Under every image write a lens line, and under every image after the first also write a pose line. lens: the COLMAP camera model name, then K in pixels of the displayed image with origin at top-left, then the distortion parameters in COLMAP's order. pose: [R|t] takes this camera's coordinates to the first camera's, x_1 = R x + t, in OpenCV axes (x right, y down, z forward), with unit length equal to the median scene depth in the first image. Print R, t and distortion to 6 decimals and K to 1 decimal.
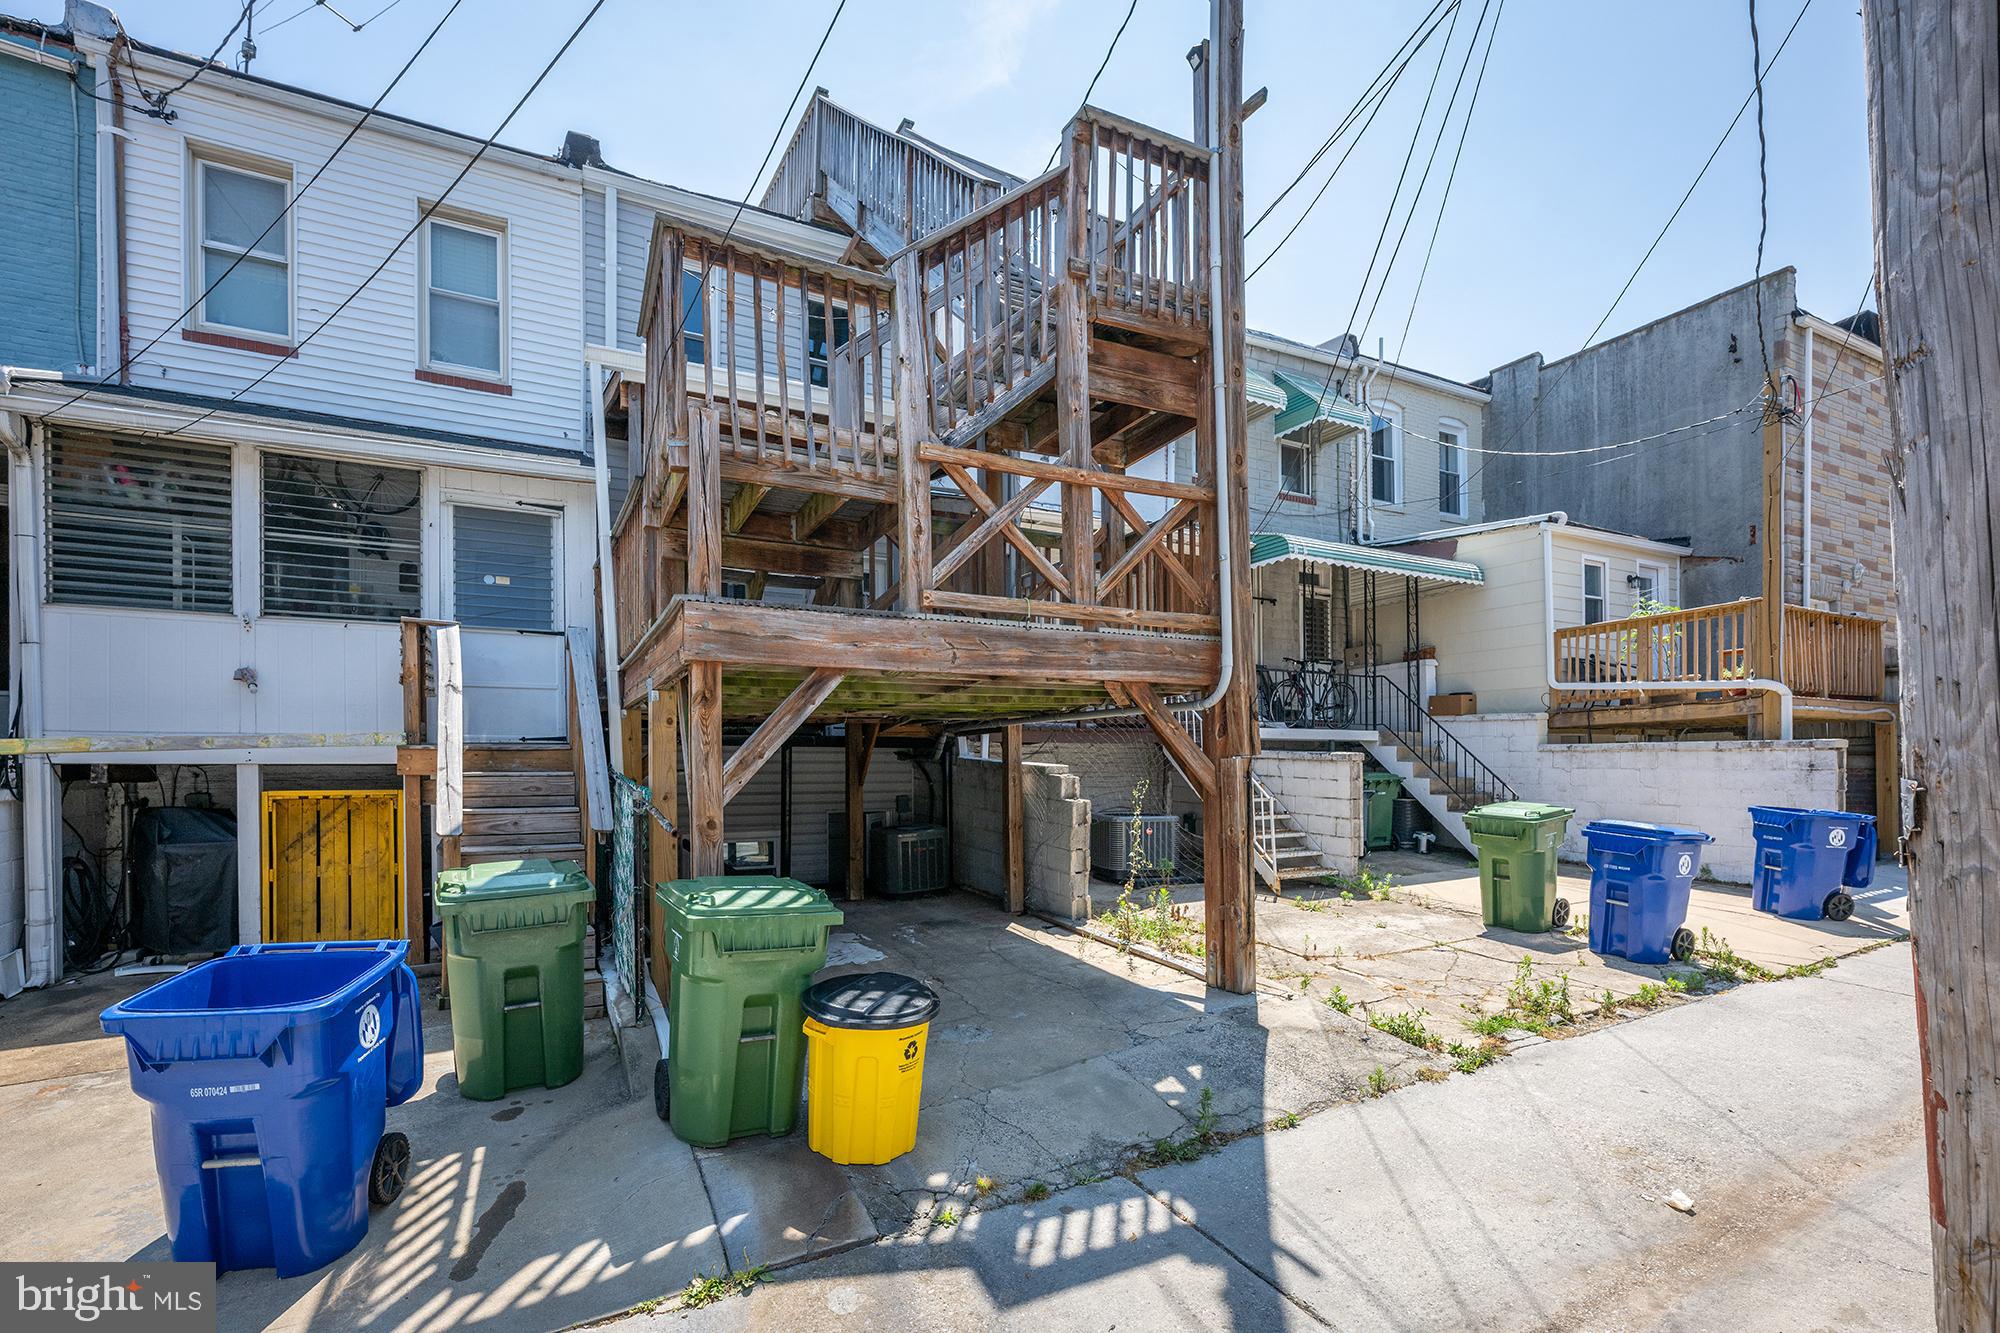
lens RADIAL K [[916.7, 0, 1018.3], [0, 916.7, 757.3], [0, 0, 1]] dist [0.000256, -0.001798]
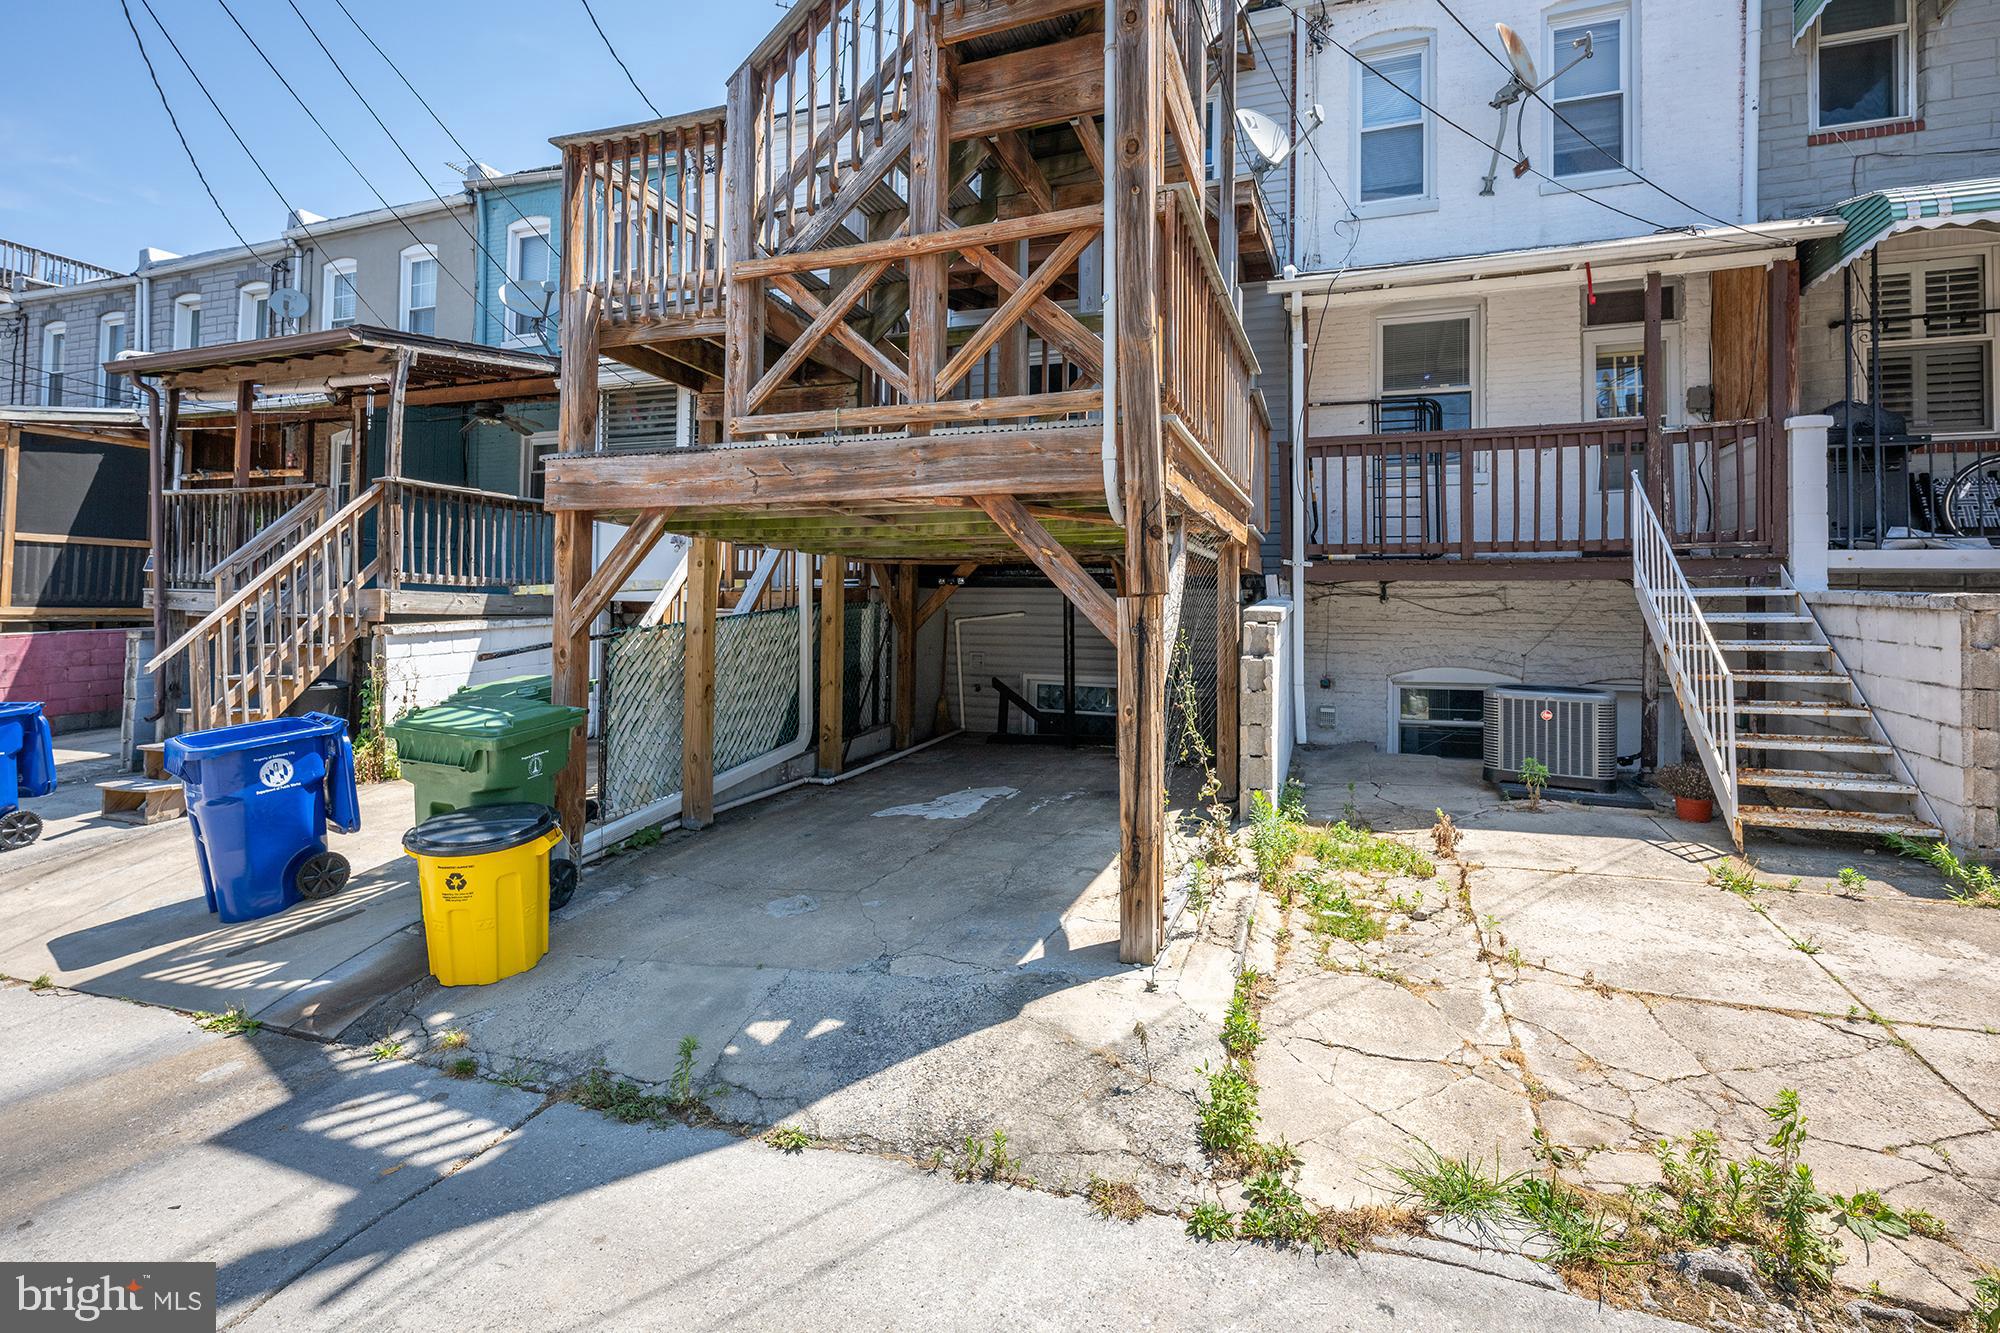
lens RADIAL K [[916.7, 0, 996.1], [0, 916.7, 580.9], [0, 0, 1]] dist [0.000256, -0.001798]
pose [[0.662708, -0.011982, -0.748782, 0.779176], [-0.006329, 0.999747, -0.021600, 0.004293], [0.748851, 0.019054, 0.662464, 0.577135]]
